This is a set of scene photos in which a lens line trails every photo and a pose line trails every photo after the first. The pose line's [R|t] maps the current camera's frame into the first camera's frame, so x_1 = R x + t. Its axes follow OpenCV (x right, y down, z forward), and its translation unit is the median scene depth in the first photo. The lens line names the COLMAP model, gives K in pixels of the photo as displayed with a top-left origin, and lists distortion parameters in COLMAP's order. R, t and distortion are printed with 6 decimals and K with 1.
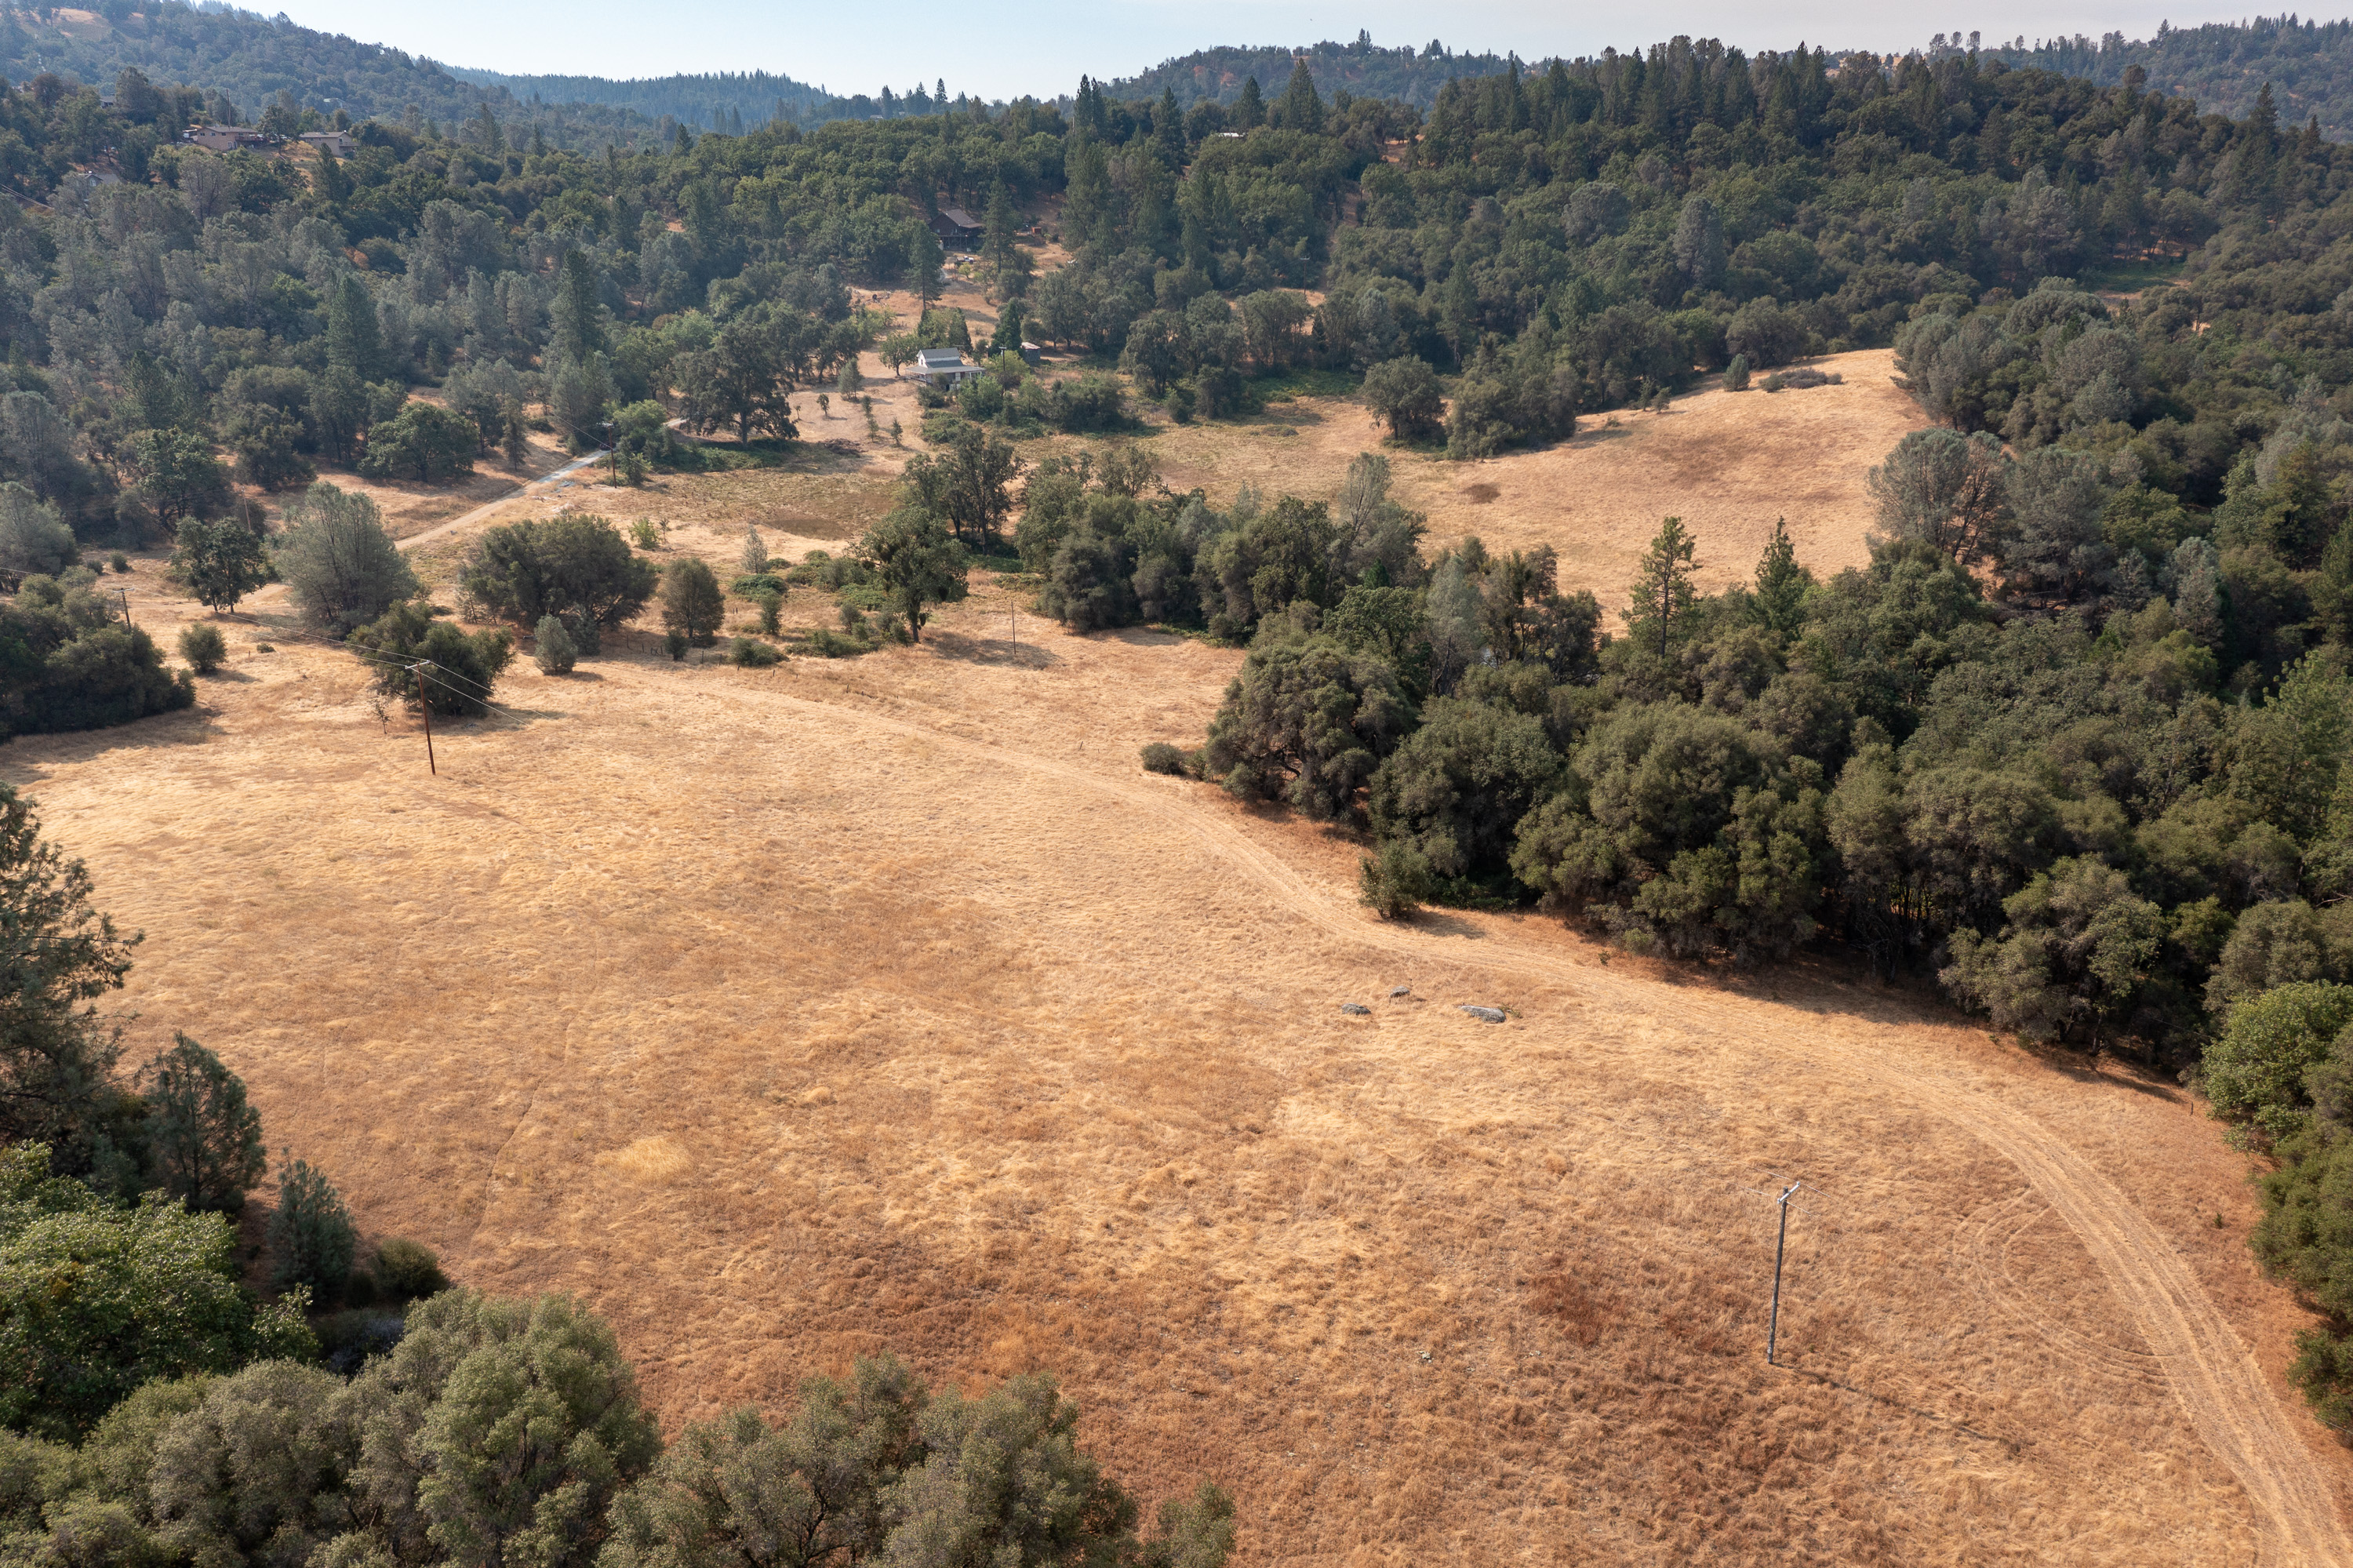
lens RADIAL K [[1850.2, 0, 1176.5], [0, 1850.2, 784.0], [0, 0, 1]] dist [-0.000051, 0.009915]
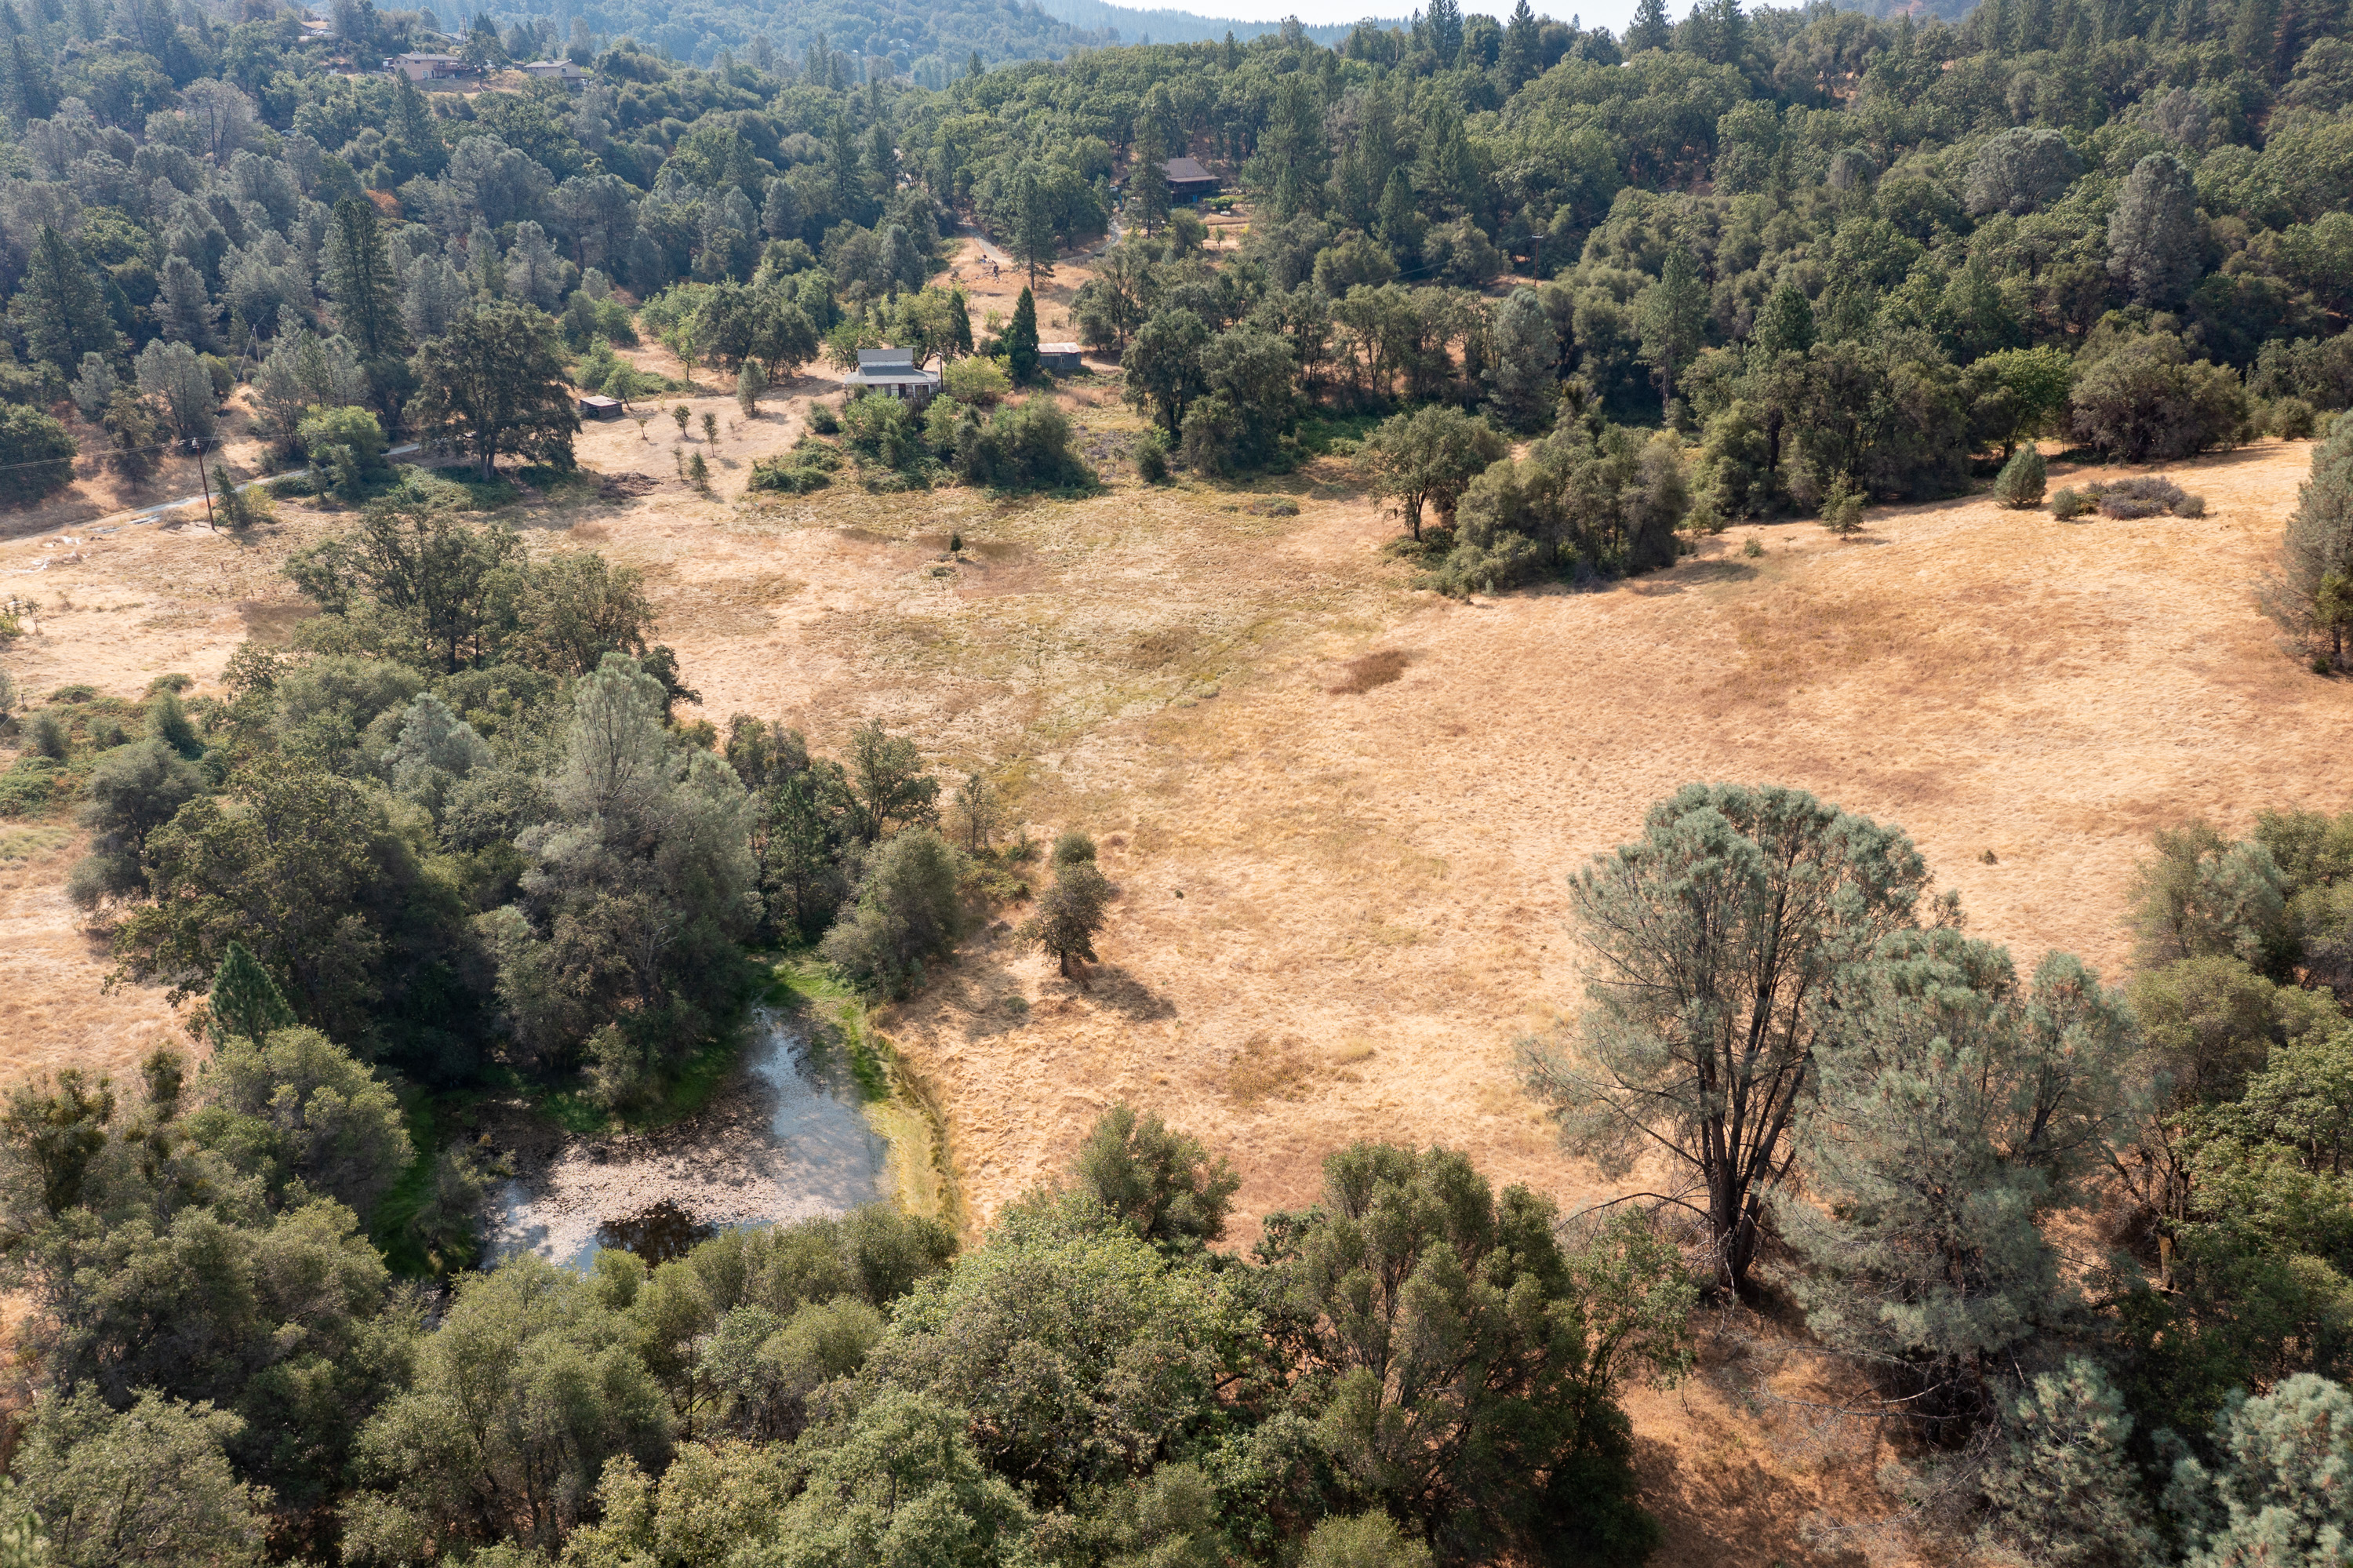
lens RADIAL K [[1850.2, 0, 1176.5], [0, 1850.2, 784.0], [0, 0, 1]] dist [-0.000051, 0.009915]
pose [[0.922171, 0.137455, -0.361535, 0.252925], [-0.128878, 0.990505, 0.047859, -0.112868], [0.364681, 0.002459, 0.931129, 0.358977]]
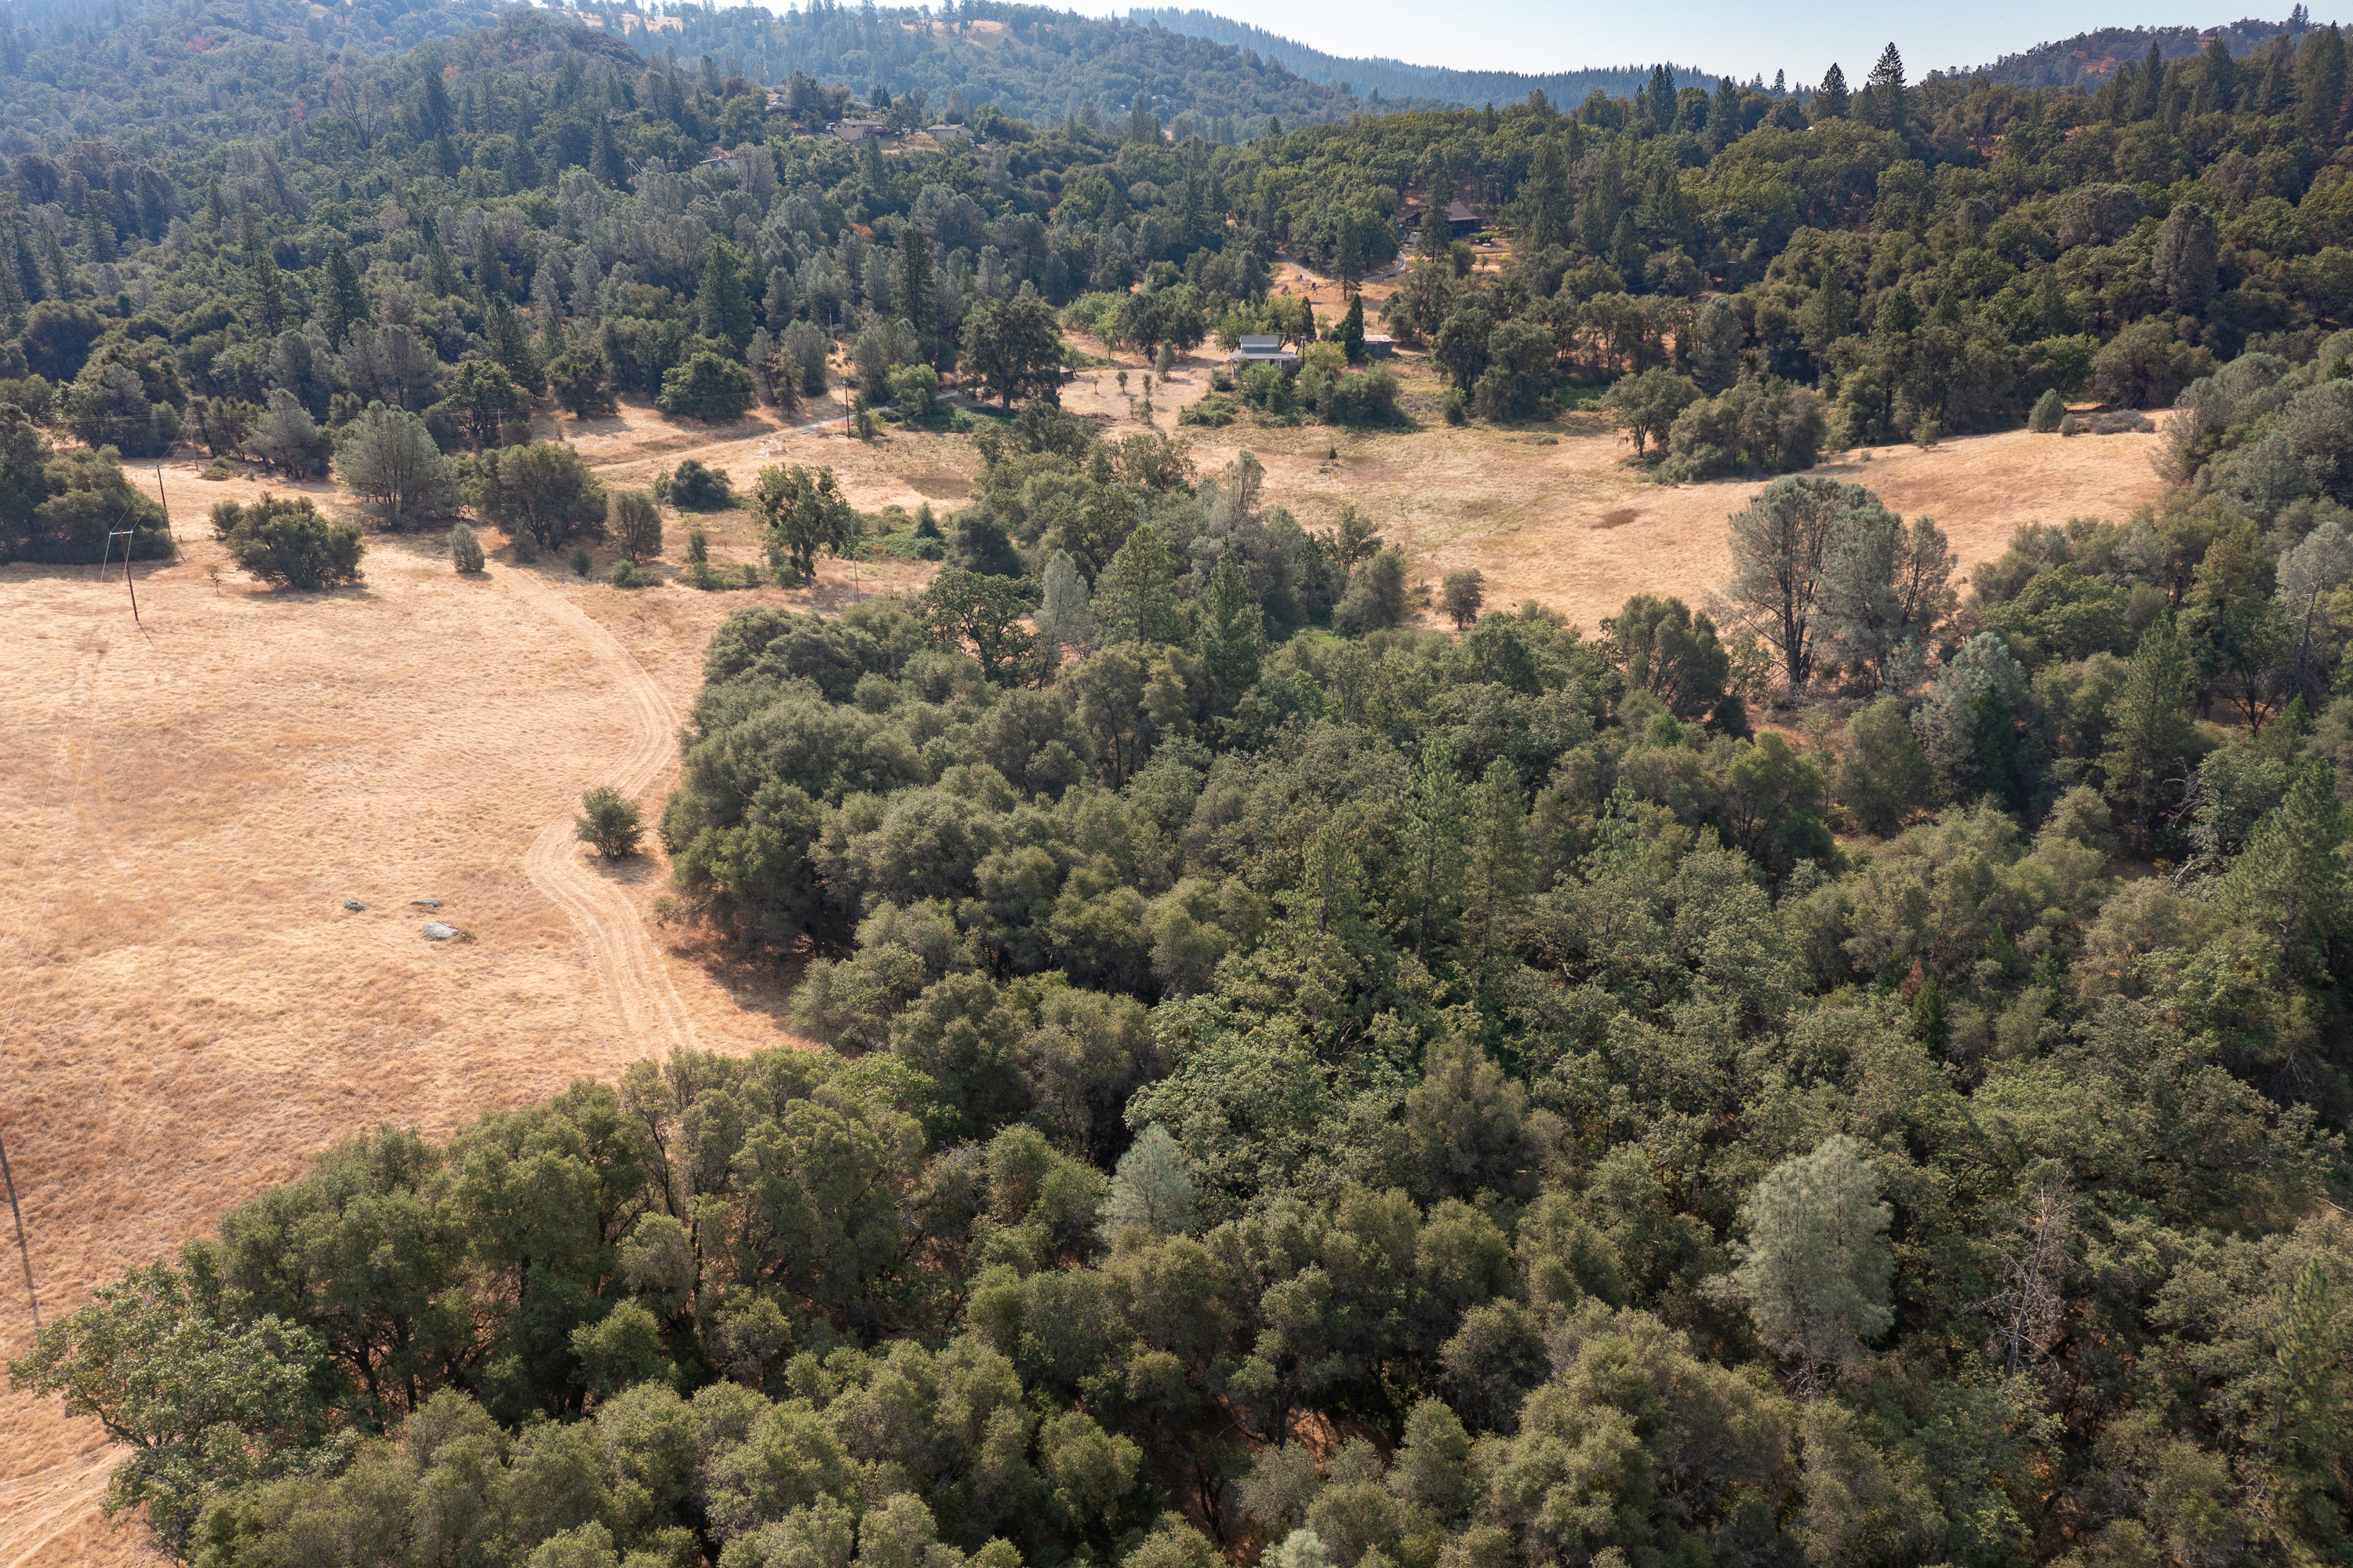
lens RADIAL K [[1850.2, 0, 1176.5], [0, 1850.2, 784.0], [0, 0, 1]] dist [-0.000051, 0.009915]
pose [[0.878392, 0.161045, -0.449991, 0.323456], [-0.159653, 0.986307, 0.041338, -0.024053], [0.450487, 0.035532, 0.892076, 0.070119]]
